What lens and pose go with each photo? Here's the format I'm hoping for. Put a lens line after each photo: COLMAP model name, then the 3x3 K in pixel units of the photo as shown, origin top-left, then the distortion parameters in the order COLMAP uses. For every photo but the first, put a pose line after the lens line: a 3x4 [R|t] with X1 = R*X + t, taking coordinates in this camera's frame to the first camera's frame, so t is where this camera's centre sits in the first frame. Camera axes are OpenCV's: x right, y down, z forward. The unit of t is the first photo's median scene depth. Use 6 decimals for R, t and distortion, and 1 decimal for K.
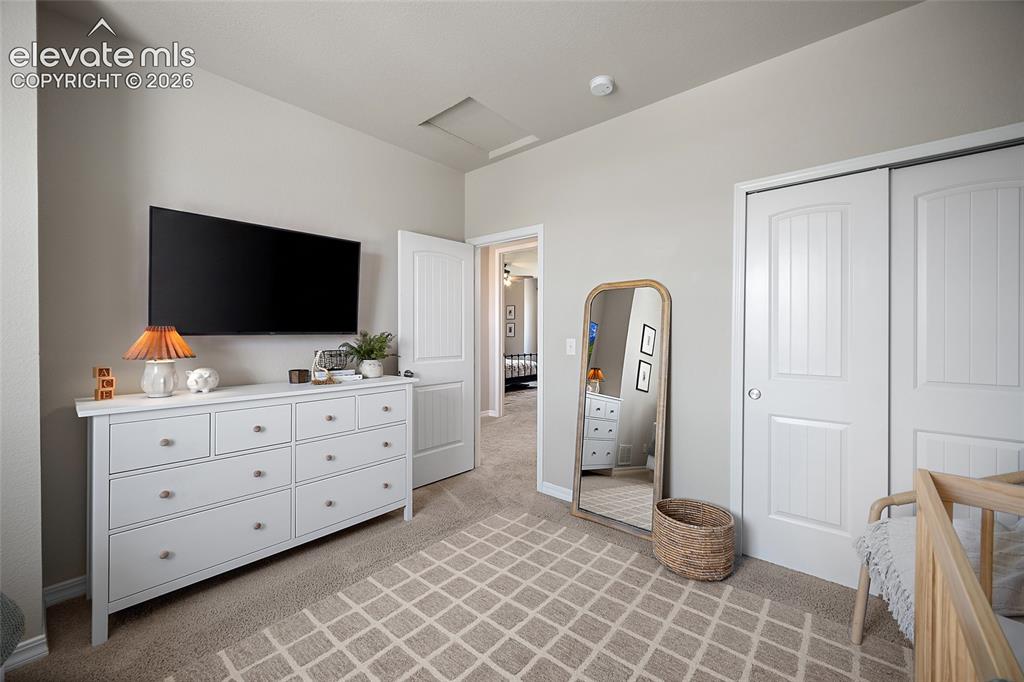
lens RADIAL K [[408.4, 0, 511.0], [0, 408.4, 336.0], [0, 0, 1]] dist [-0.001254, -0.001807]
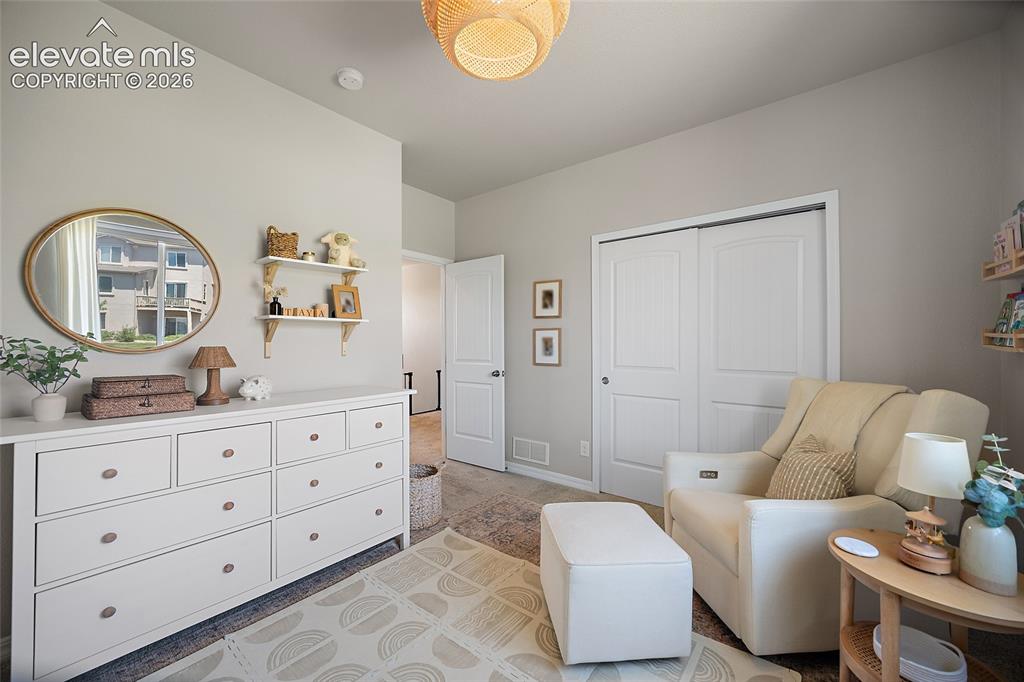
lens RADIAL K [[408.4, 0, 514.7], [0, 408.4, 342.5], [0, 0, 1]] dist [-0.001254, -0.001807]
pose [[0.999958, -0.005572, -0.007218, -0.006922], [0.005566, 0.999984, -0.000786, -0.004608], [0.007223, 0.000746, 0.999974, 0.157795]]
